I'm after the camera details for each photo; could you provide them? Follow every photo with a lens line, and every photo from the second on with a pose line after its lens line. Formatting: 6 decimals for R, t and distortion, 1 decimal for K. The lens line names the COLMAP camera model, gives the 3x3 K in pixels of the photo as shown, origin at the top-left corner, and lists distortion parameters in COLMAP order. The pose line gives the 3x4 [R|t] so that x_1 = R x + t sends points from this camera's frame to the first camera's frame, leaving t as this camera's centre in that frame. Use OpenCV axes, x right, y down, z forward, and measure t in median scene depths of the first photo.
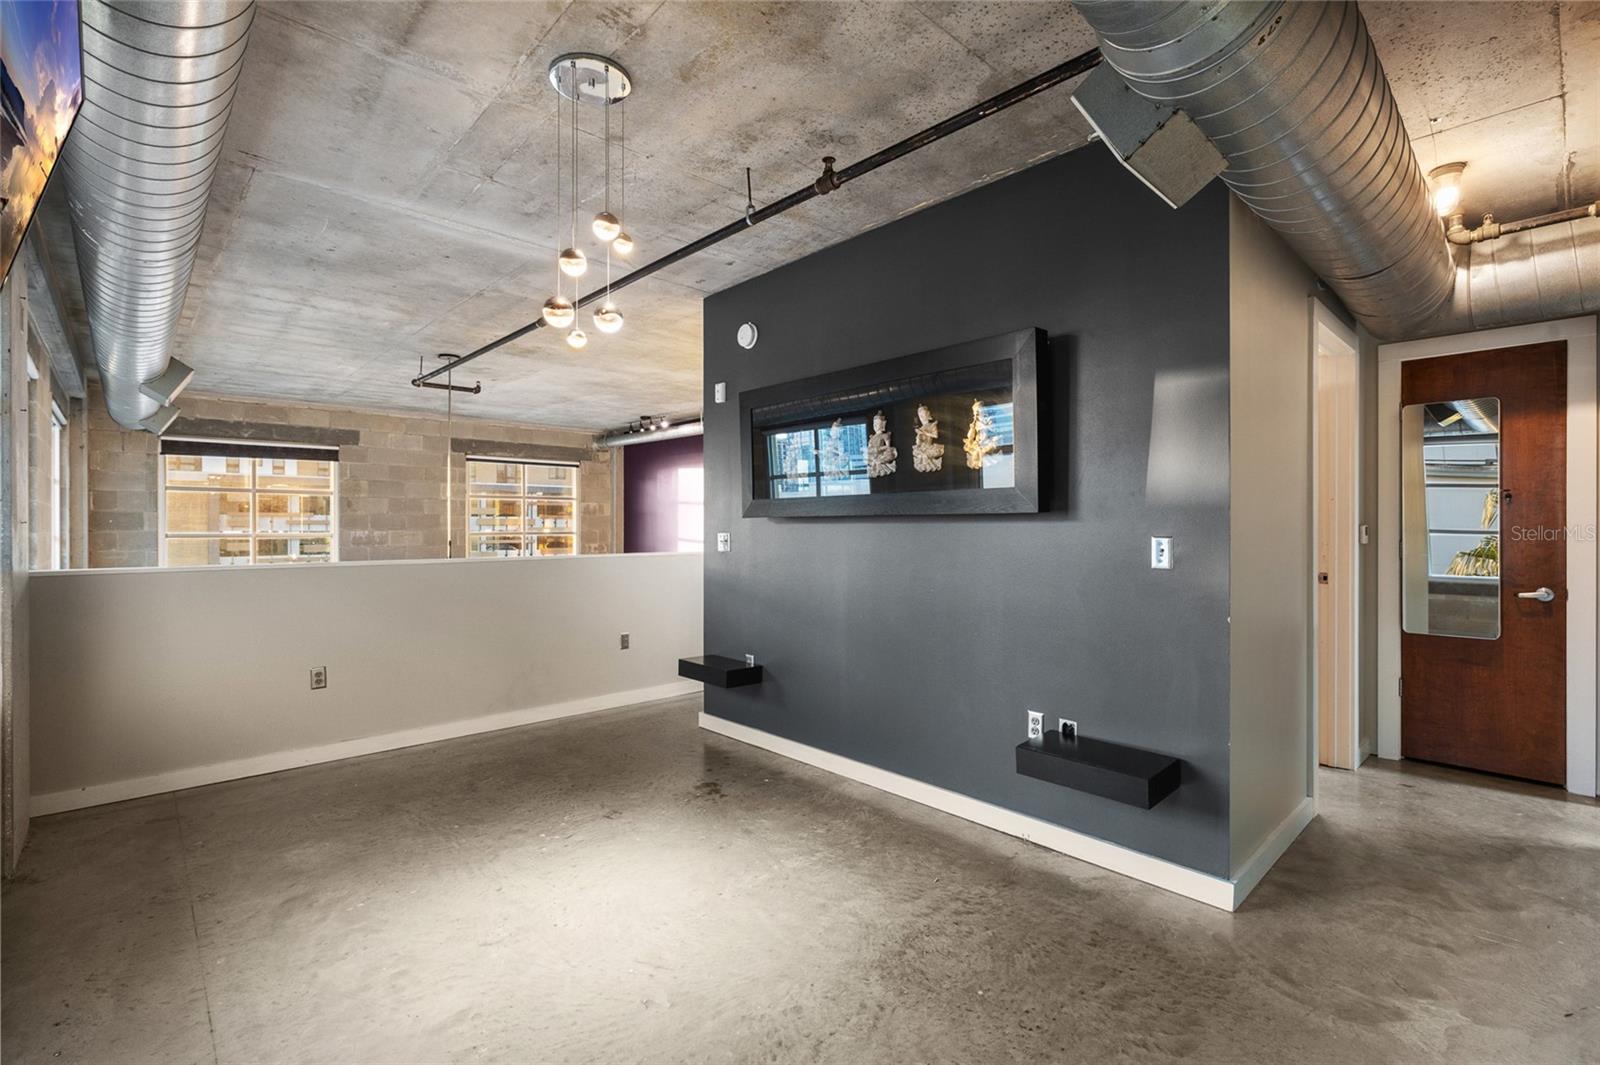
lens RADIAL K [[713.3, 0, 802.6], [0, 713.3, 526.7], [0, 0, 1]] dist [-0.005388, 0.000063]
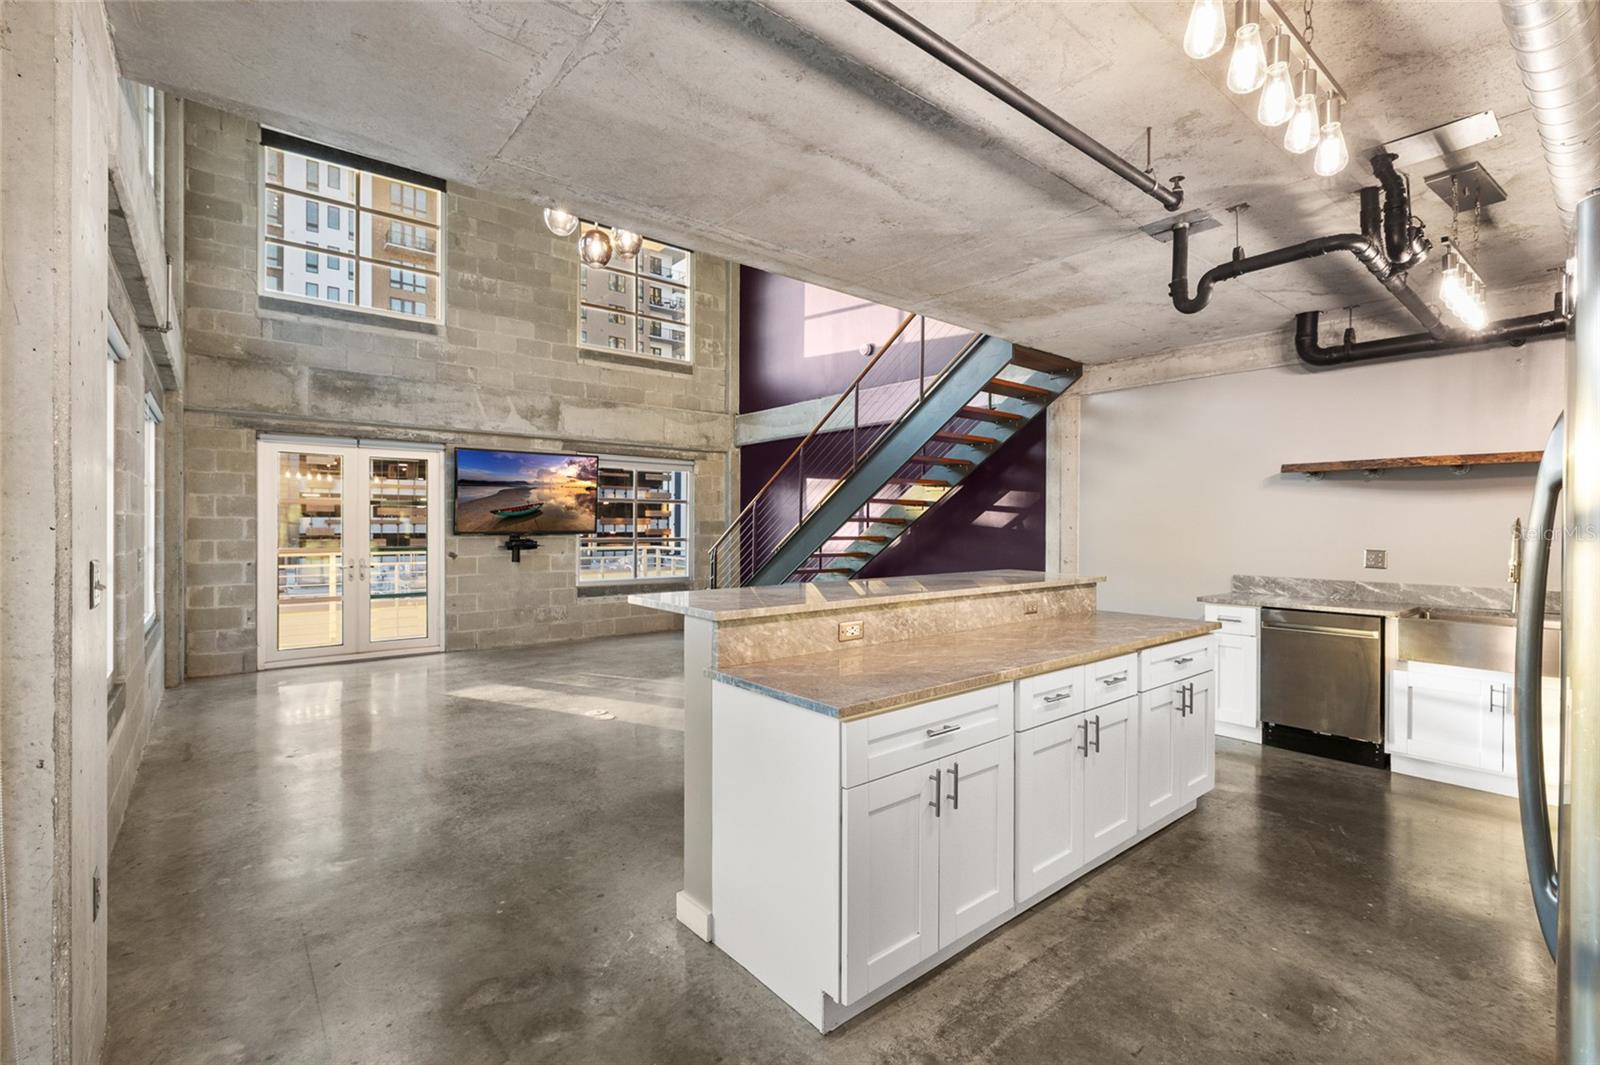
lens RADIAL K [[713.3, 0, 802.6], [0, 713.3, 526.7], [0, 0, 1]] dist [-0.005388, 0.000063]
pose [[0.998087, 0.005638, -0.061562, -0.275134], [-0.005535, 0.999983, 0.001851, 0.611203], [0.061571, -0.001507, 0.998102, 0.248828]]
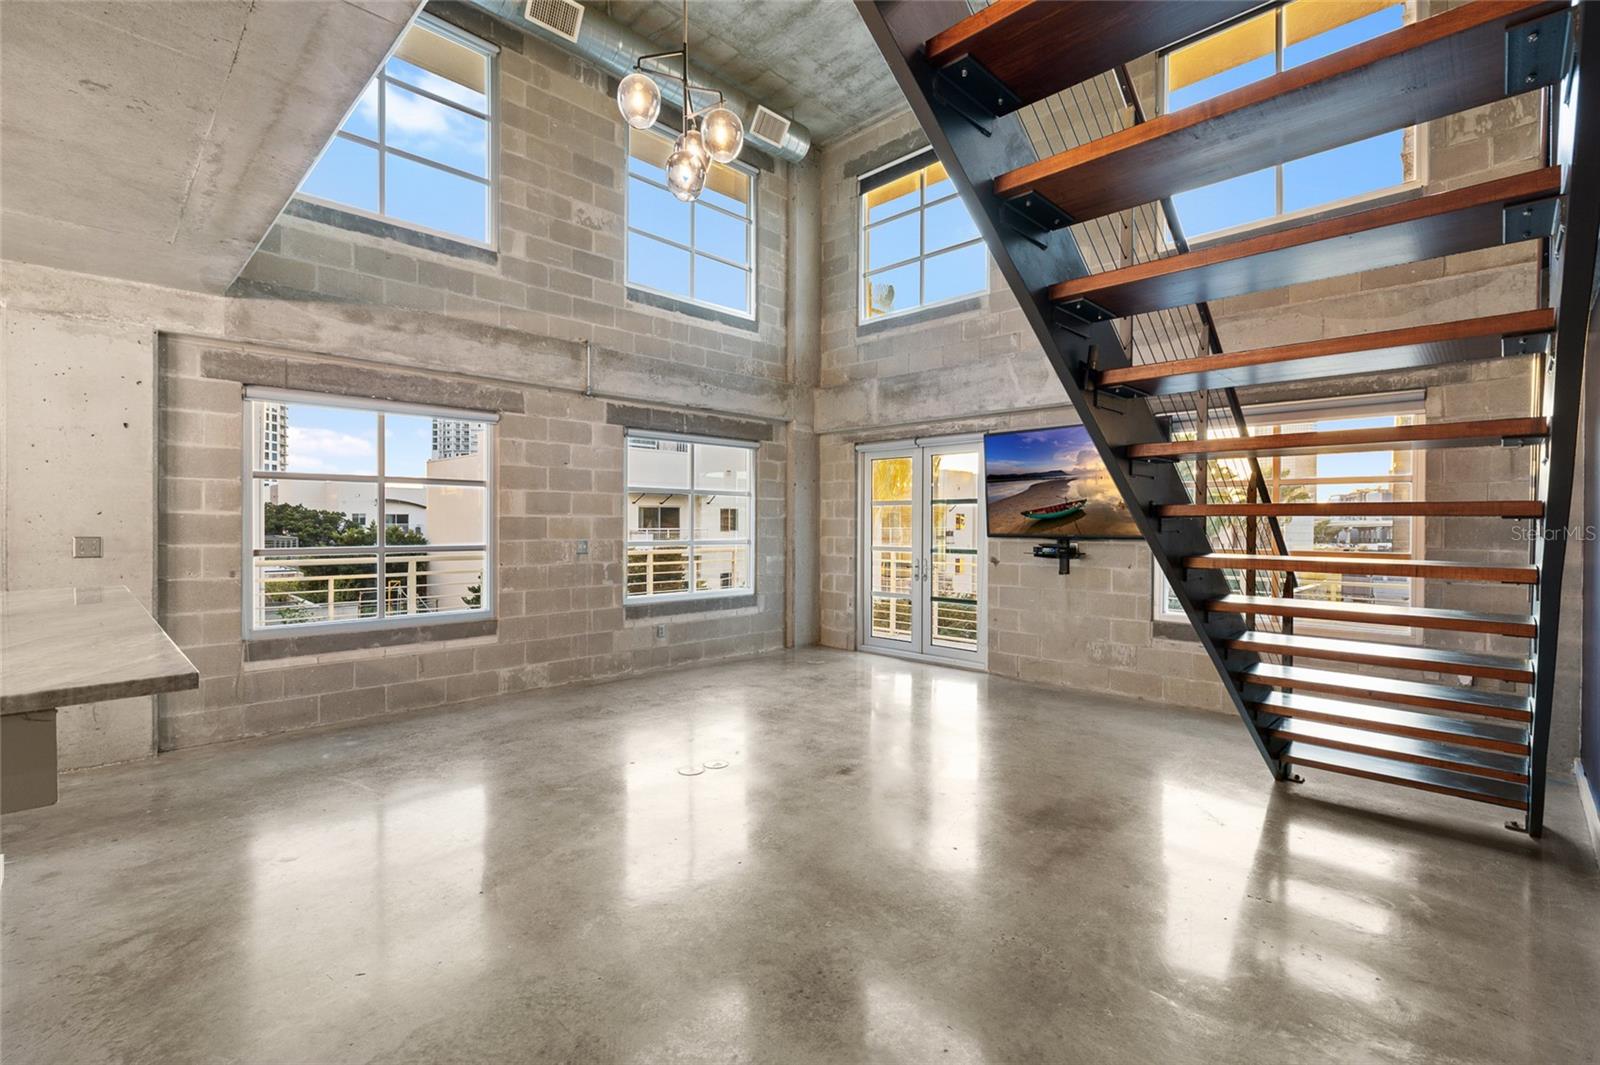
lens RADIAL K [[721.0, 0, 802.4], [0, 721.0, 526.8], [0, 0, 1]] dist [-0.003695, 0.000608]
pose [[0.040785, 0.008003, -0.999136, 0.229804], [-0.005224, 0.999956, 0.007796, 0.608728], [0.999154, 0.004902, 0.040825, 1.437732]]
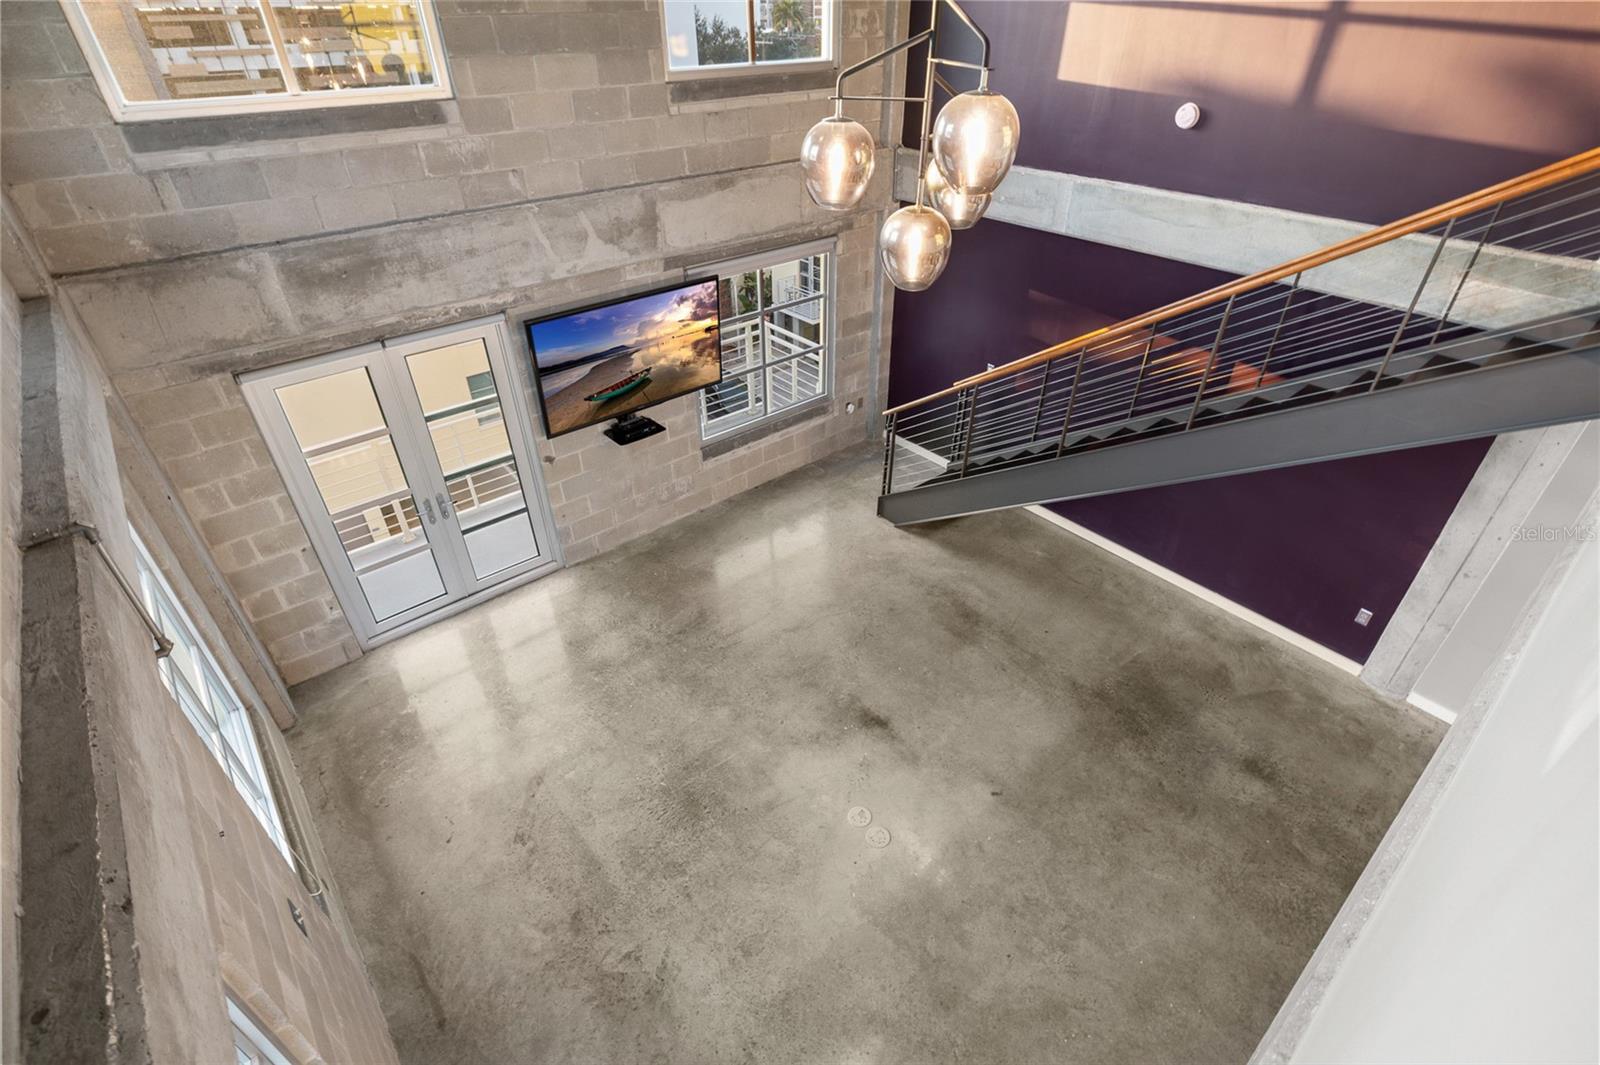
lens RADIAL K [[761.7, 0, 803.0], [0, 761.7, 530.3], [0, 0, 1]] dist [-0.003391, -0.000009]
pose [[0.998843, 0.025055, -0.041044, -0.716039], [0.003081, 0.818436, 0.574589, 0.037198], [0.047988, -0.574051, 0.817412, 0.768169]]
